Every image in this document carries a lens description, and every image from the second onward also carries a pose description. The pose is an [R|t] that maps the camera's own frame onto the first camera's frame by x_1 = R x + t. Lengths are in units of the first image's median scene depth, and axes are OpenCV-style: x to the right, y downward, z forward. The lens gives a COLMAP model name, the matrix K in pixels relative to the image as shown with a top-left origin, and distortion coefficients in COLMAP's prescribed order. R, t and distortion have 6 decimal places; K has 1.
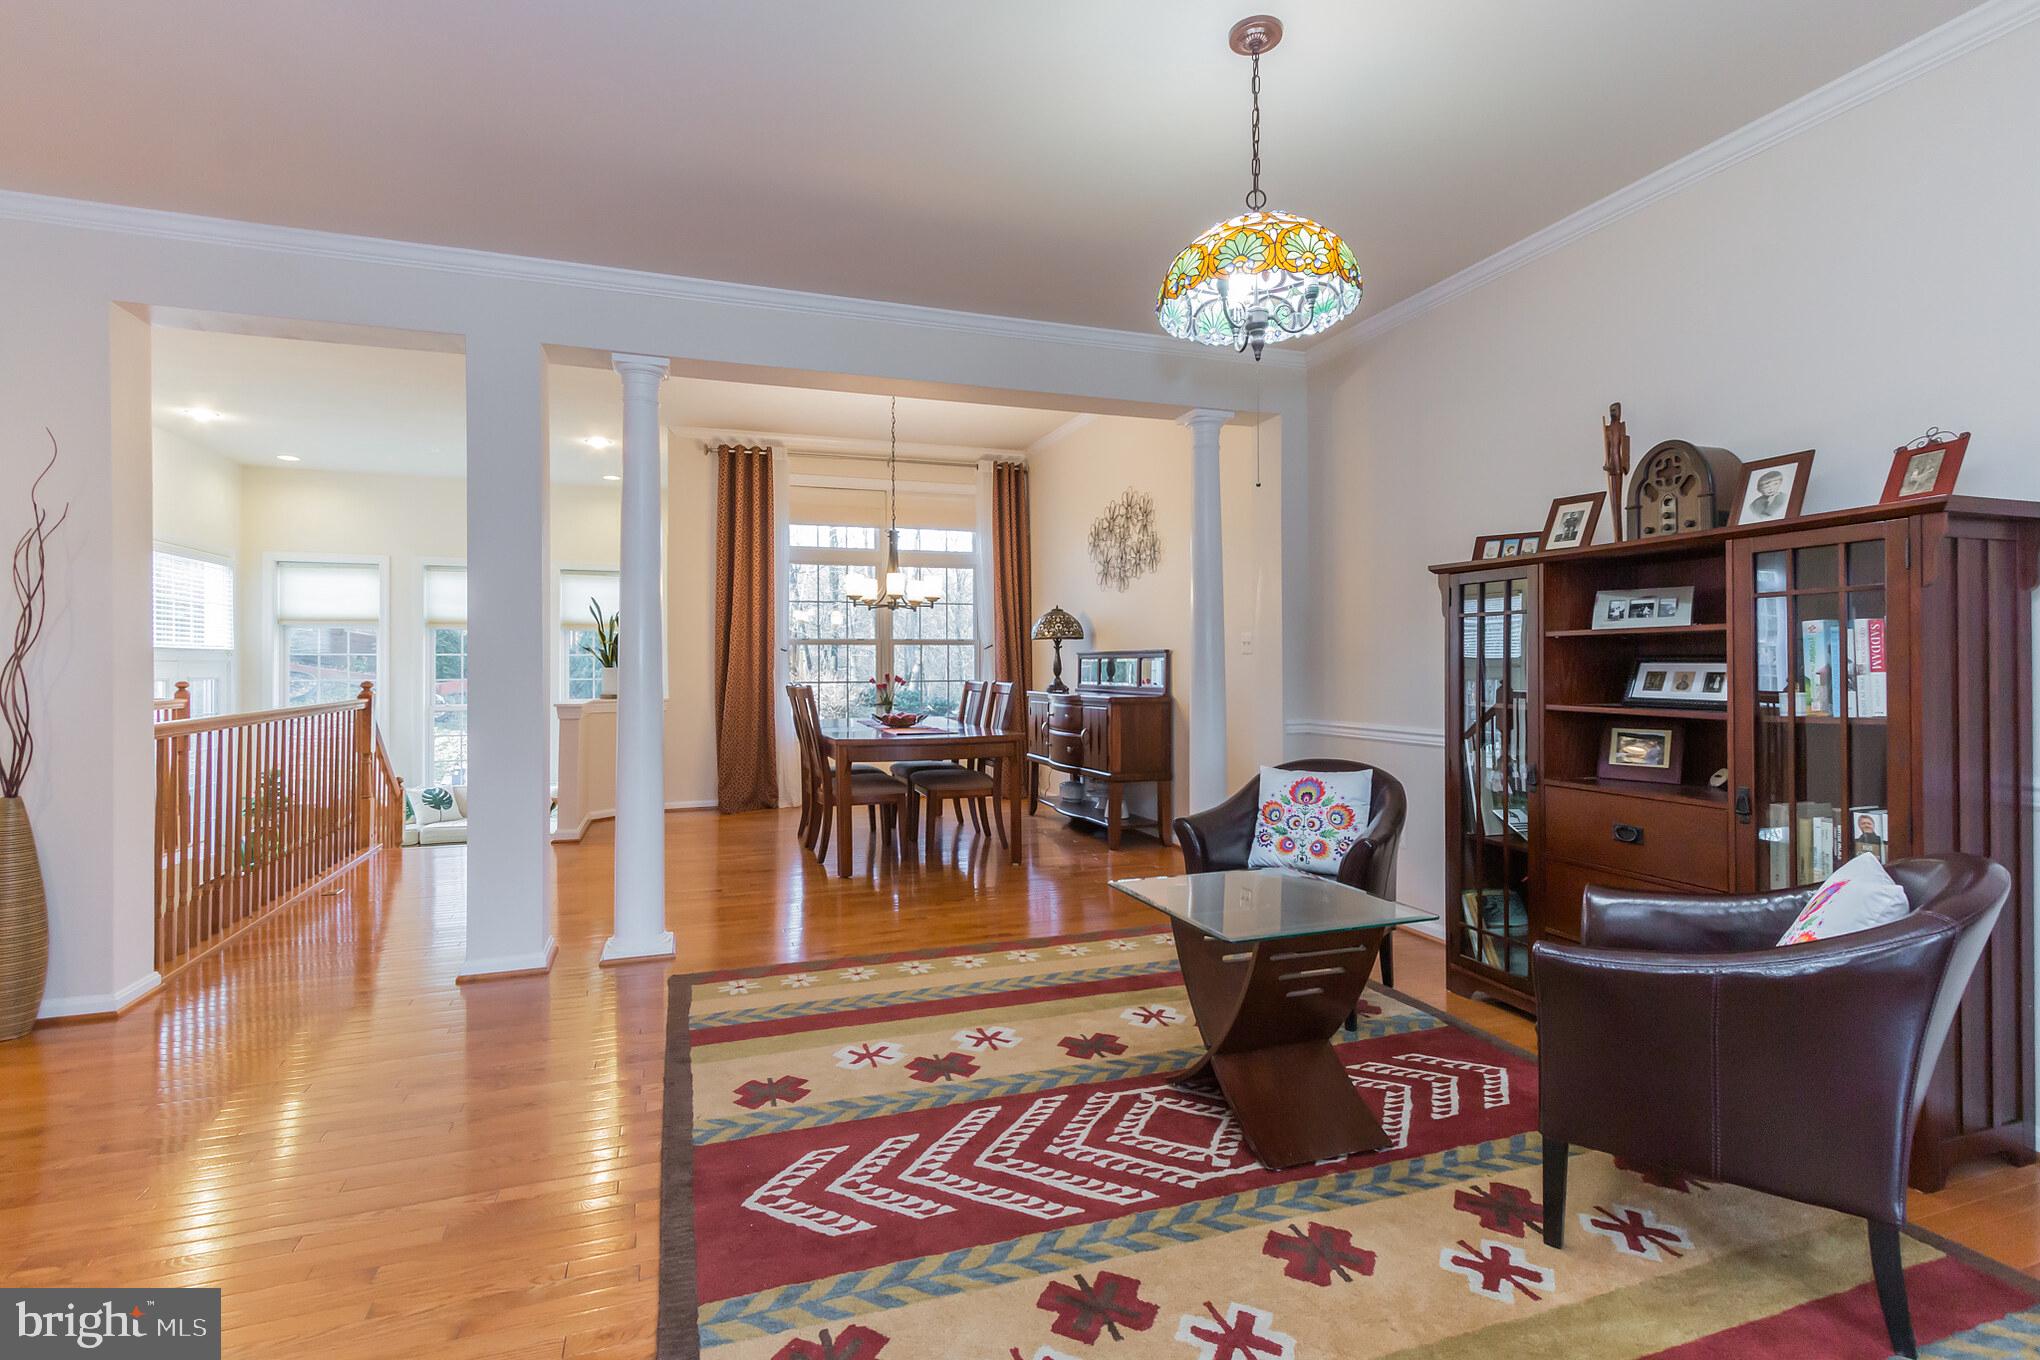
lens RADIAL K [[949.2, 0, 1011.5], [0, 949.2, 661.3], [0, 0, 1]] dist [0.005291, -0.001597]
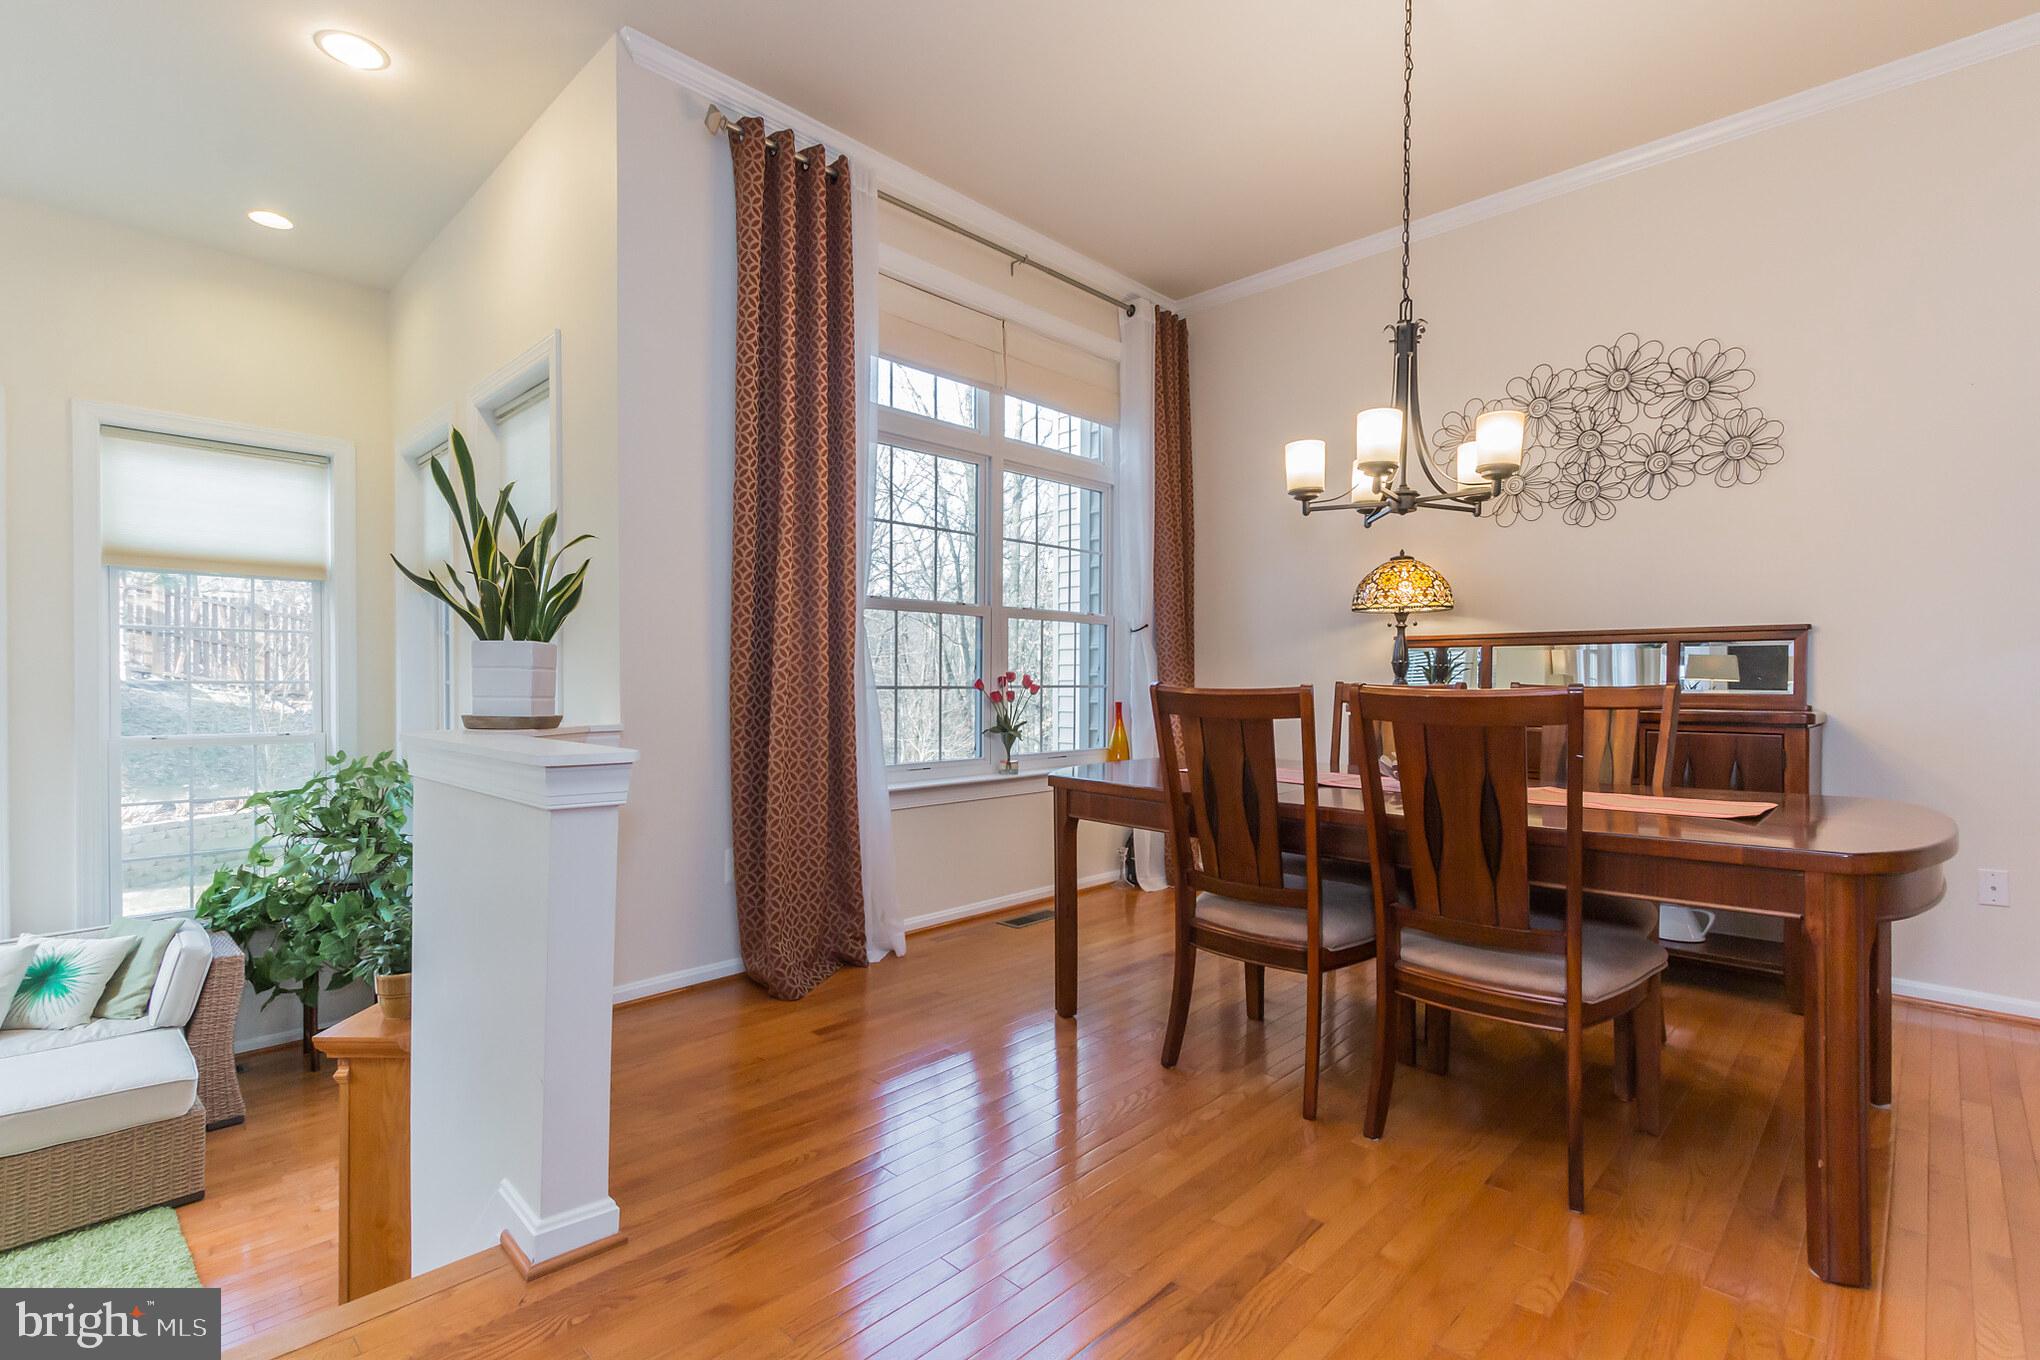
lens RADIAL K [[949.2, 0, 1015.3], [0, 949.2, 688.2], [0, 0, 1]] dist [0.005291, -0.001597]
pose [[0.897379, 0.005050, 0.441231, -0.408215], [-0.009380, 0.999927, 0.007634, 0.020393], [-0.441160, -0.010989, 0.897361, 0.597779]]
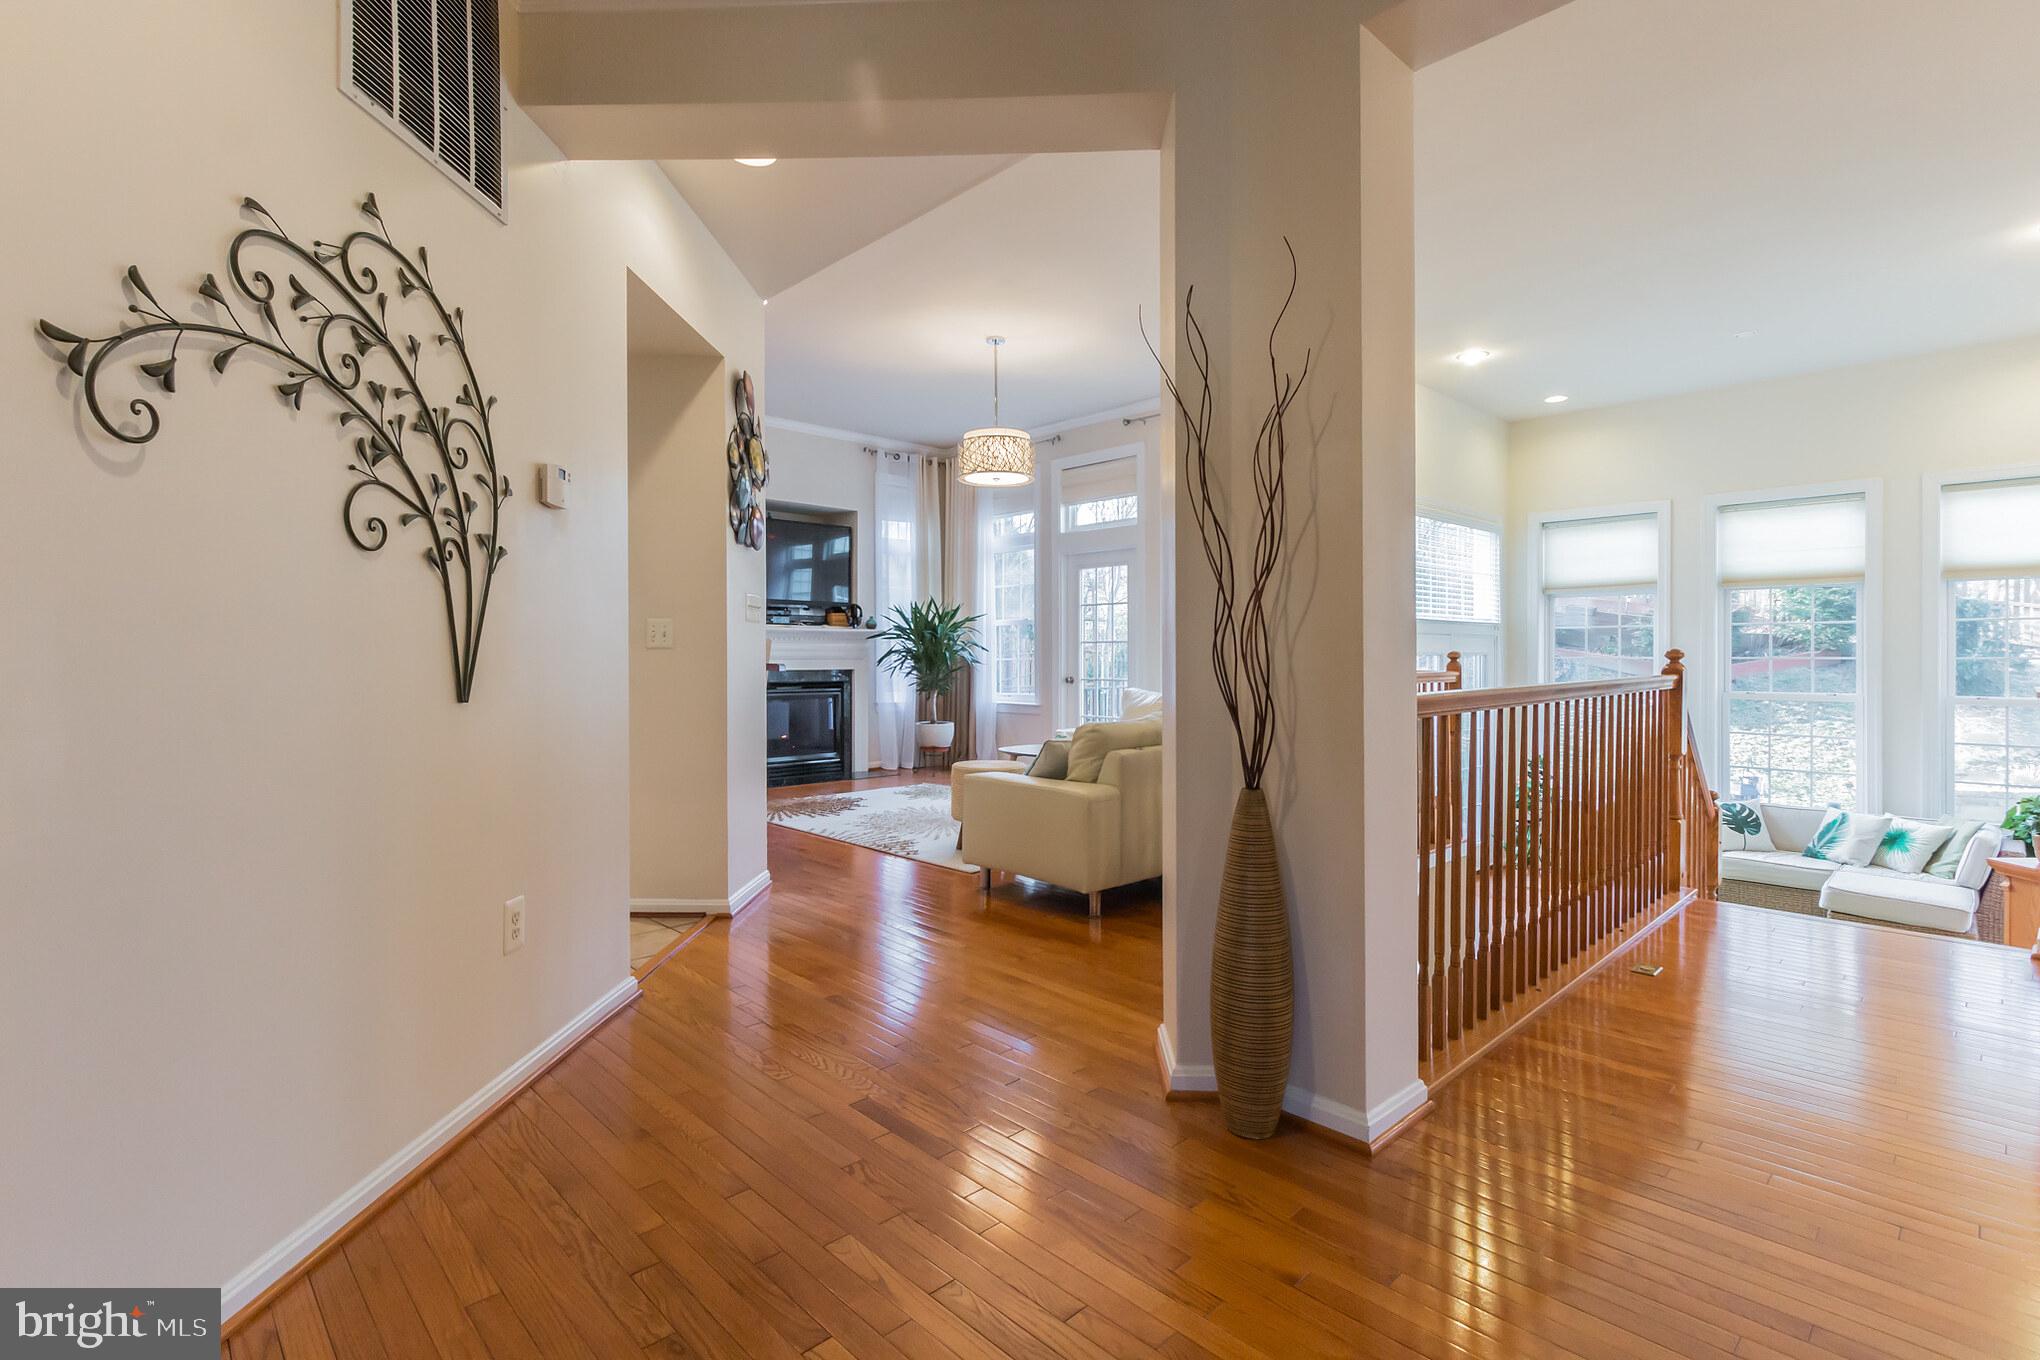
lens RADIAL K [[949.2, 0, 1028.9], [0, 949.2, 658.3], [0, 0, 1]] dist [0.005291, -0.001597]
pose [[0.419898, 0.006413, -0.907549, -0.206647], [0.001892, 0.999967, 0.007942, 0.017642], [0.907570, -0.005052, 0.419871, 0.237417]]
